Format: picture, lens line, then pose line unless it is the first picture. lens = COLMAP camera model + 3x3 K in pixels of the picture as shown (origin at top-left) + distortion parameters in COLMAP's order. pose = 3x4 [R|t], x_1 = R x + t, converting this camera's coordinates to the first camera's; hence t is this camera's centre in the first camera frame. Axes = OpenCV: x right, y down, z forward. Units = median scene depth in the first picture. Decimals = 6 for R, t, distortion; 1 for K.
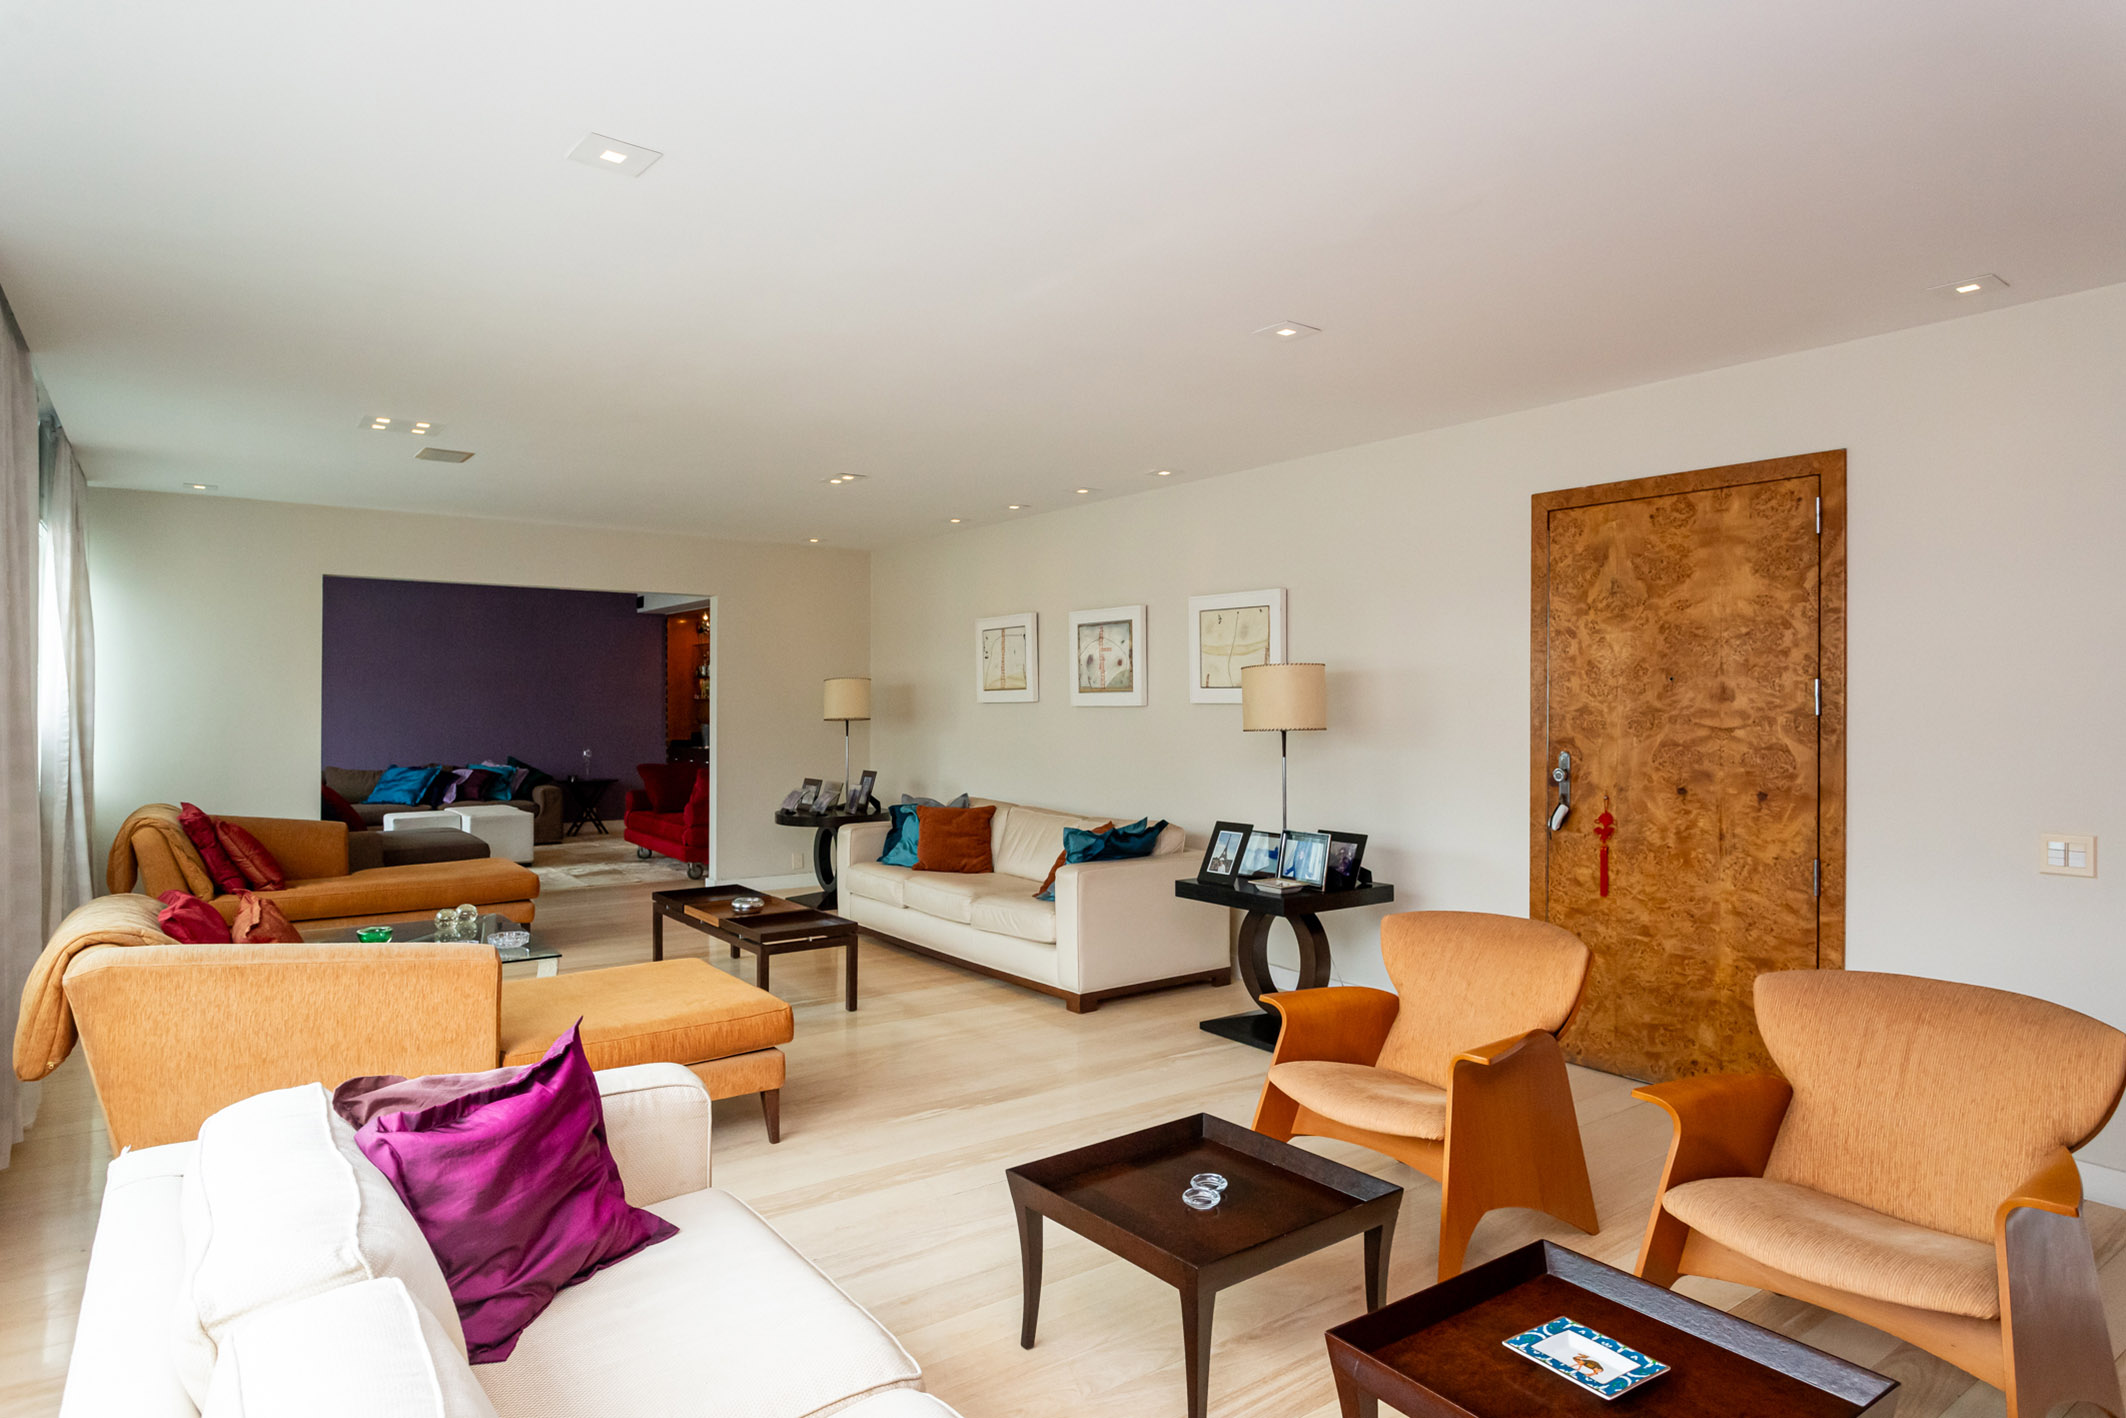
lens RADIAL K [[1191.3, 0, 1025.2], [0, 1191.3, 708.2], [0, 0, 1]] dist [0.000465, 0.000867]
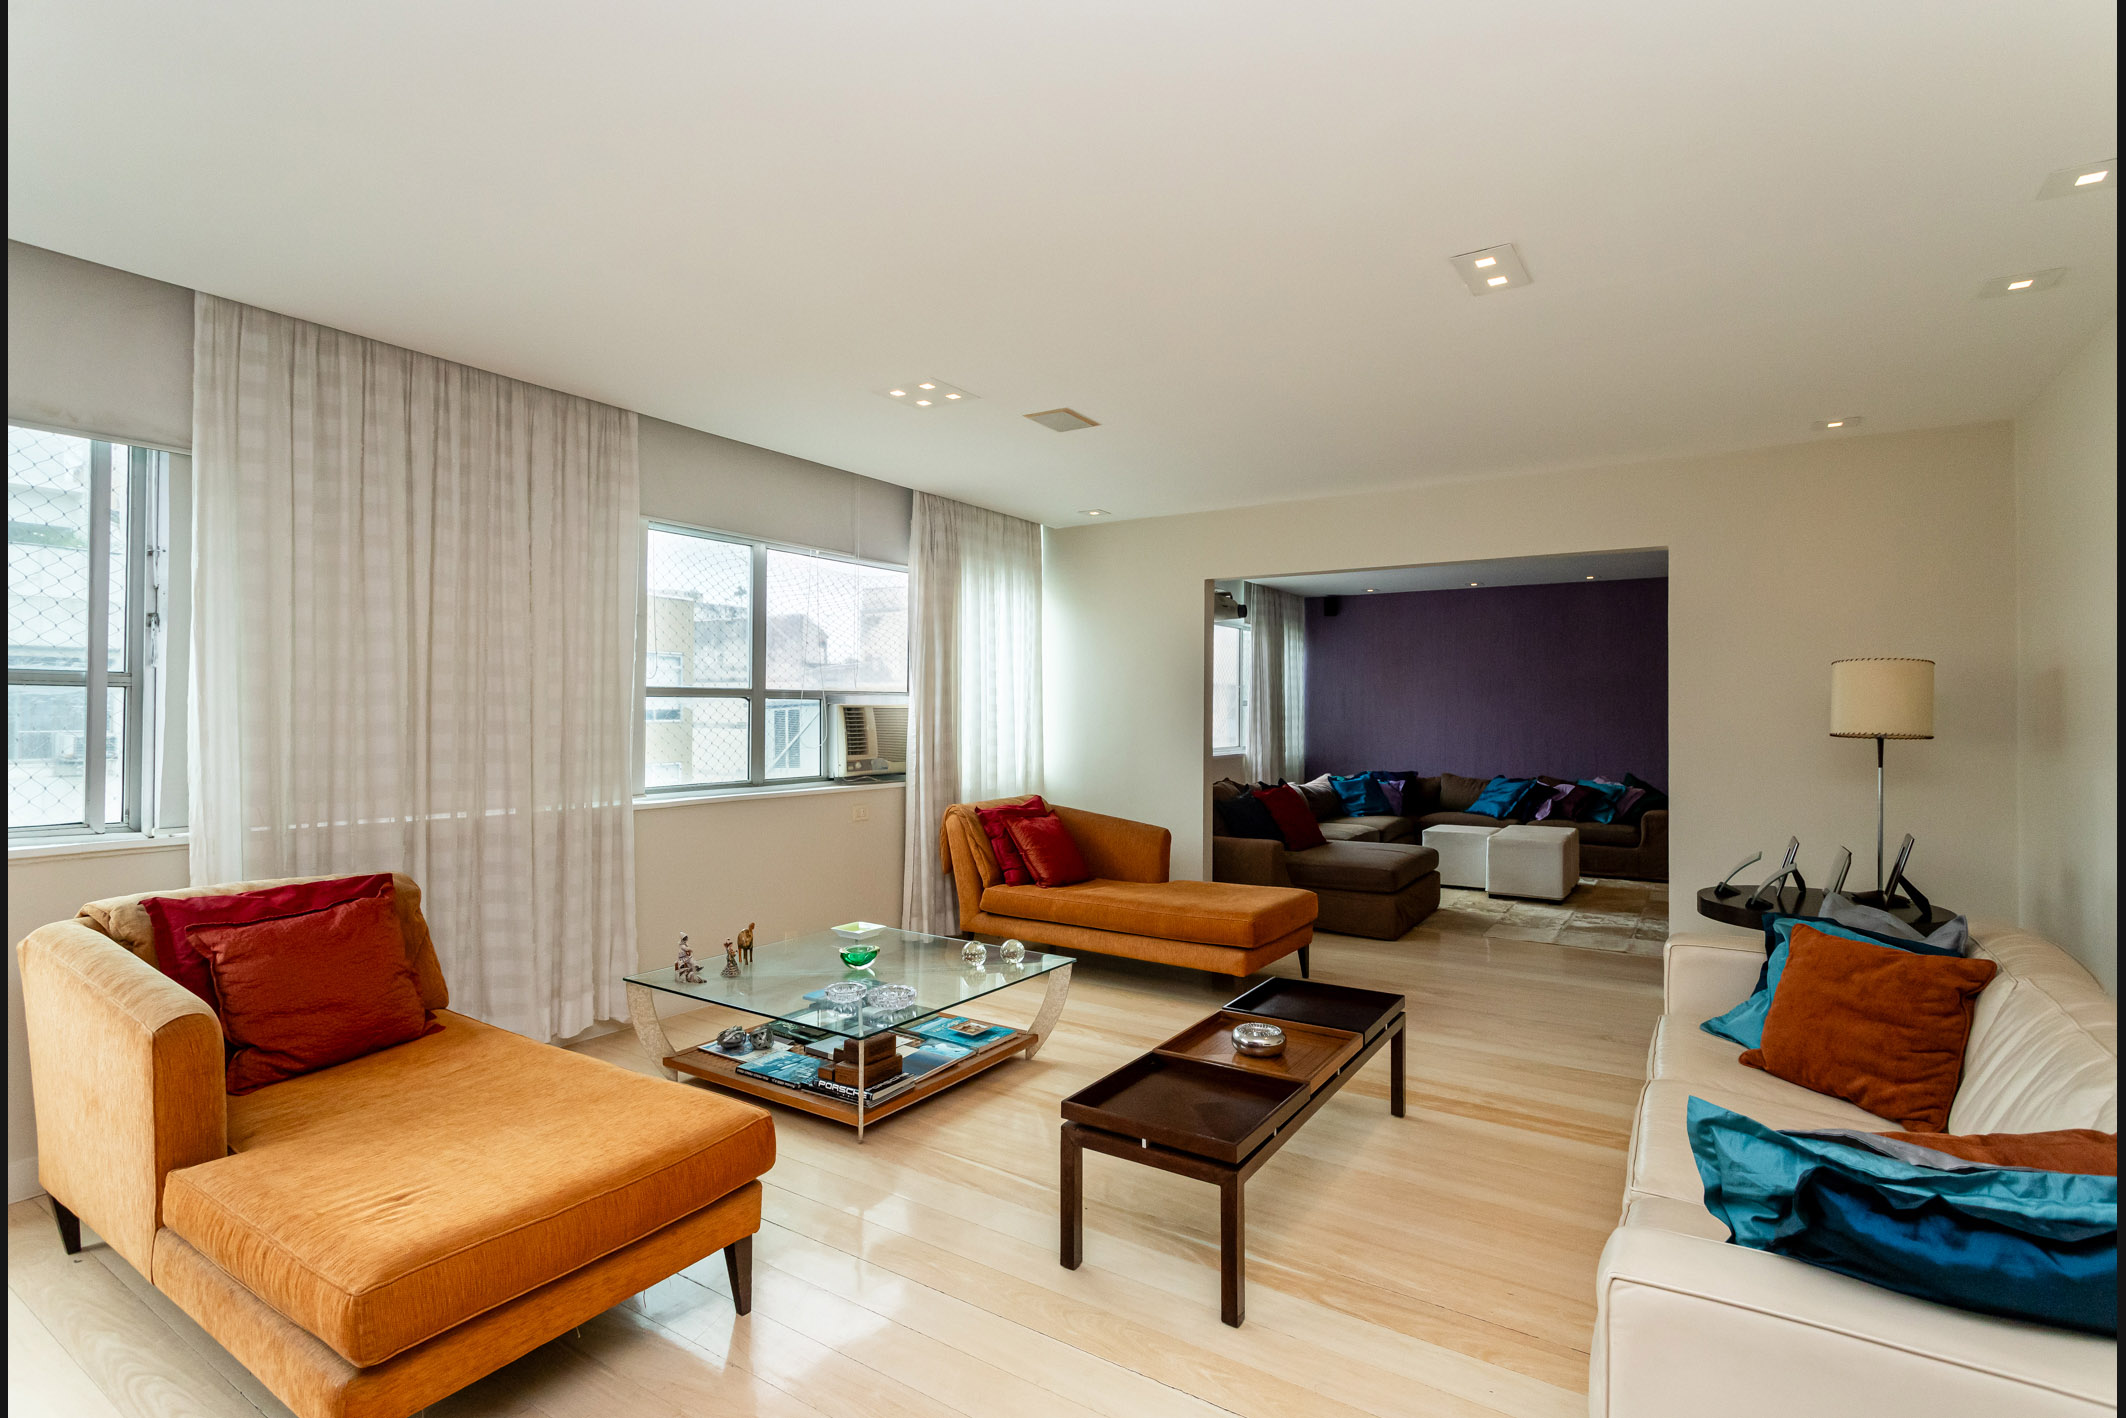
lens RADIAL K [[991.3, 0, 1074.2], [0, 991.3, 703.6], [0, 0, 1]] dist [0.000145, 0.001315]
pose [[0.382470, -0.008510, -0.923929, 0.145594], [-0.009580, 0.999867, -0.013175, 0.004541], [0.923918, 0.013890, 0.382338, 0.595741]]
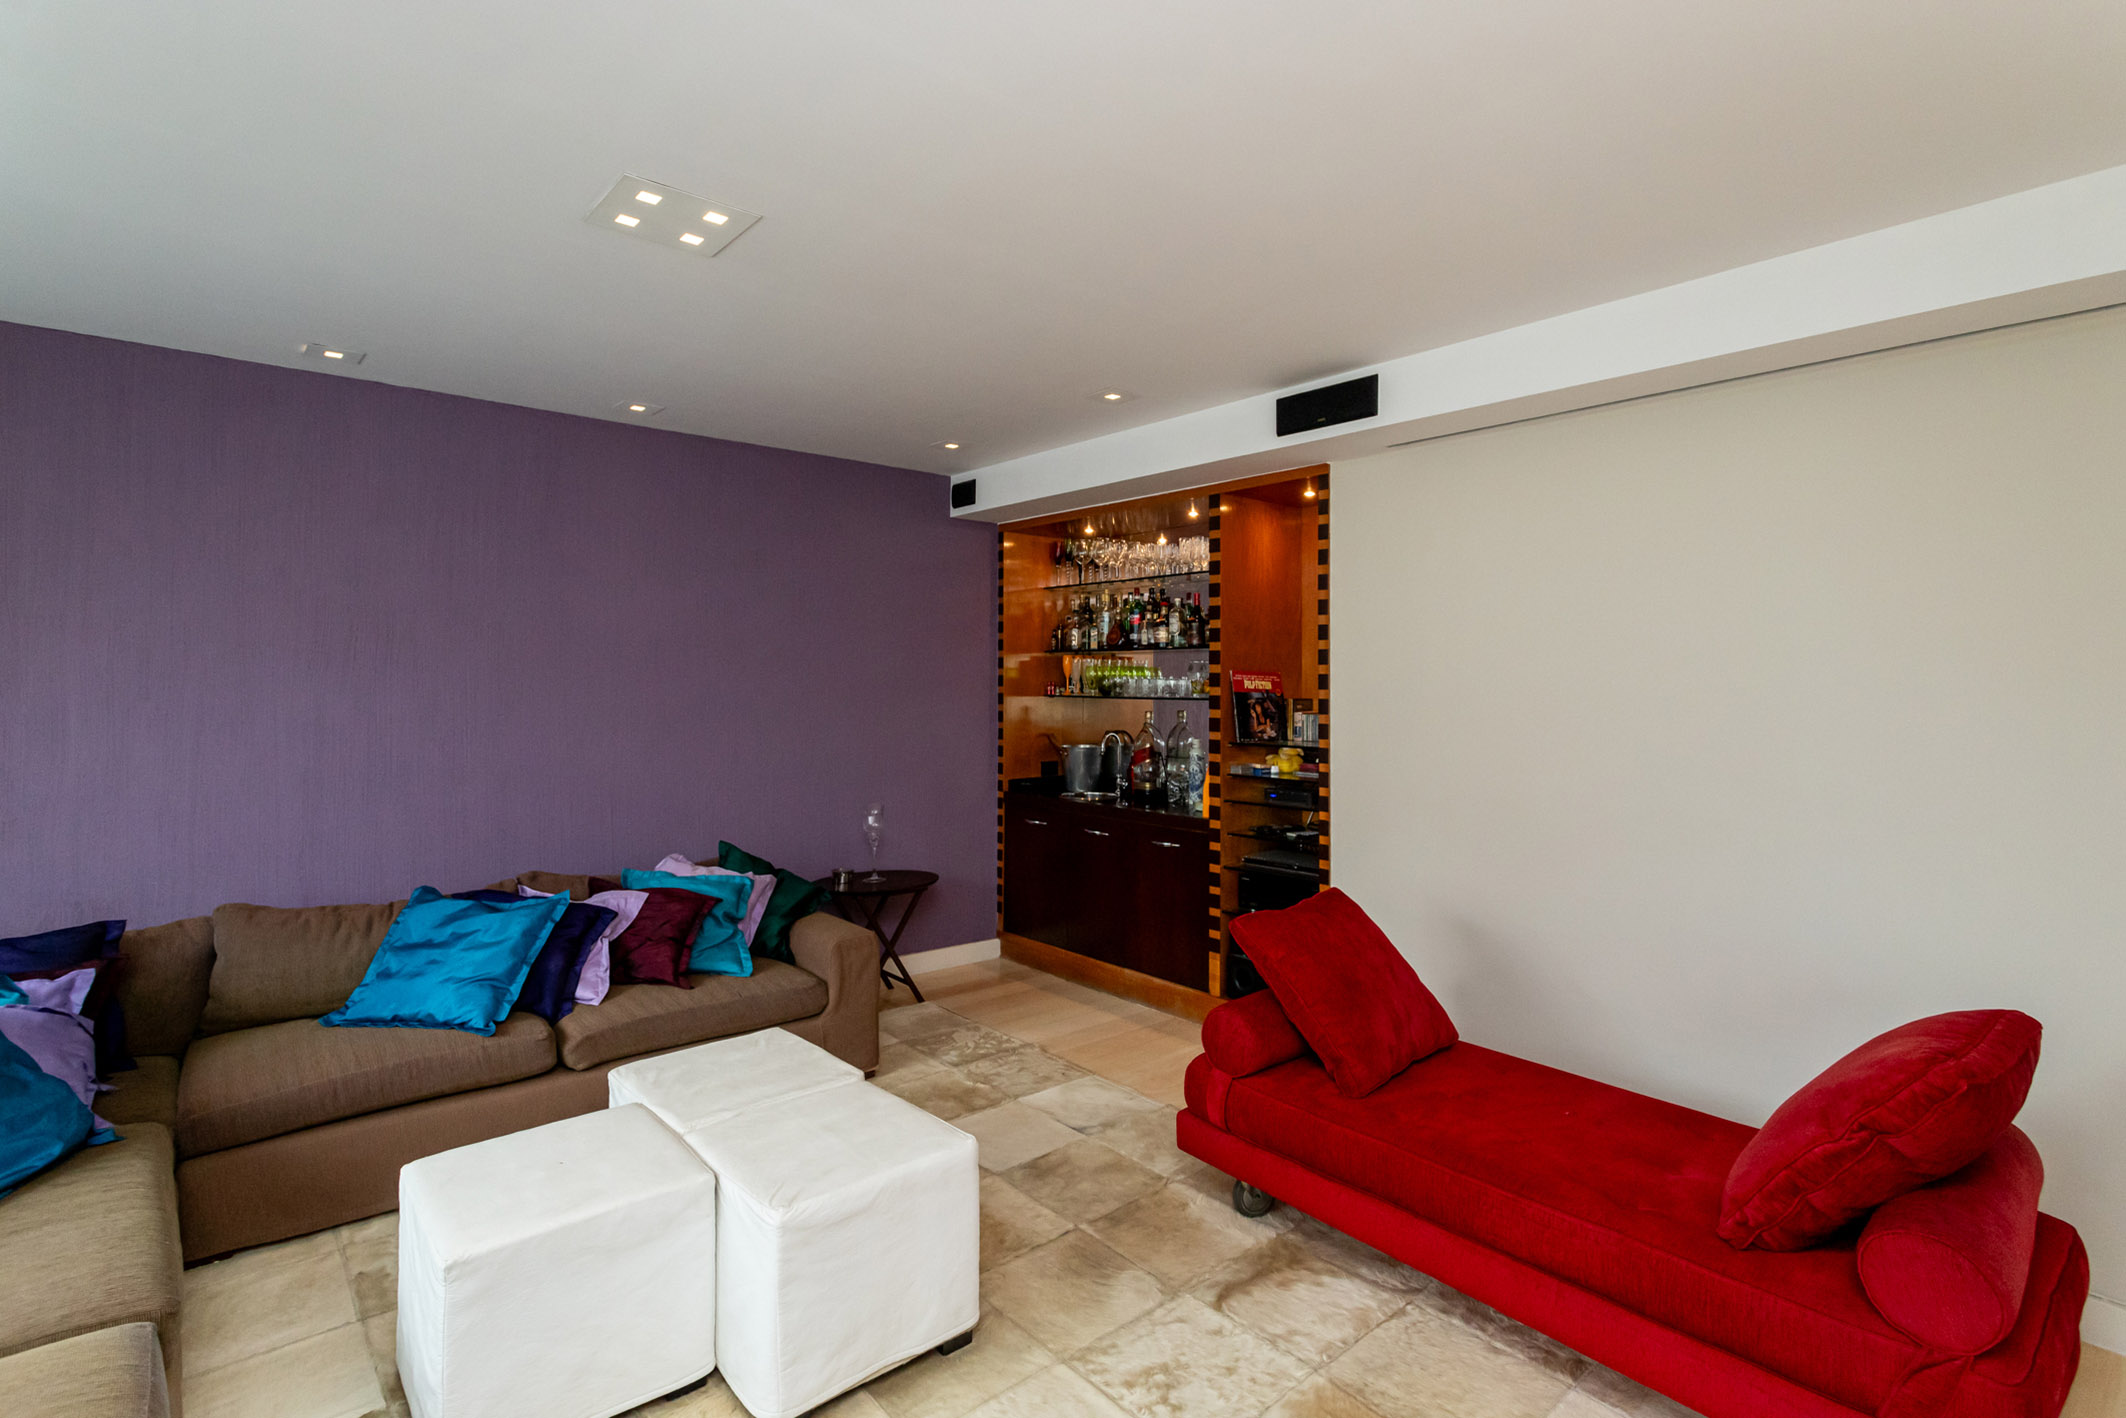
lens RADIAL K [[1028.5, 0, 1063.3], [0, 1028.5, 671.5], [0, 0, 1]] dist [0.001891, 0.002004]
pose [[0.995833, 0.004810, 0.091069, -0.602802], [-0.003452, 0.999881, -0.015064, -0.021934], [-0.091131, 0.014687, 0.995731, 1.103636]]
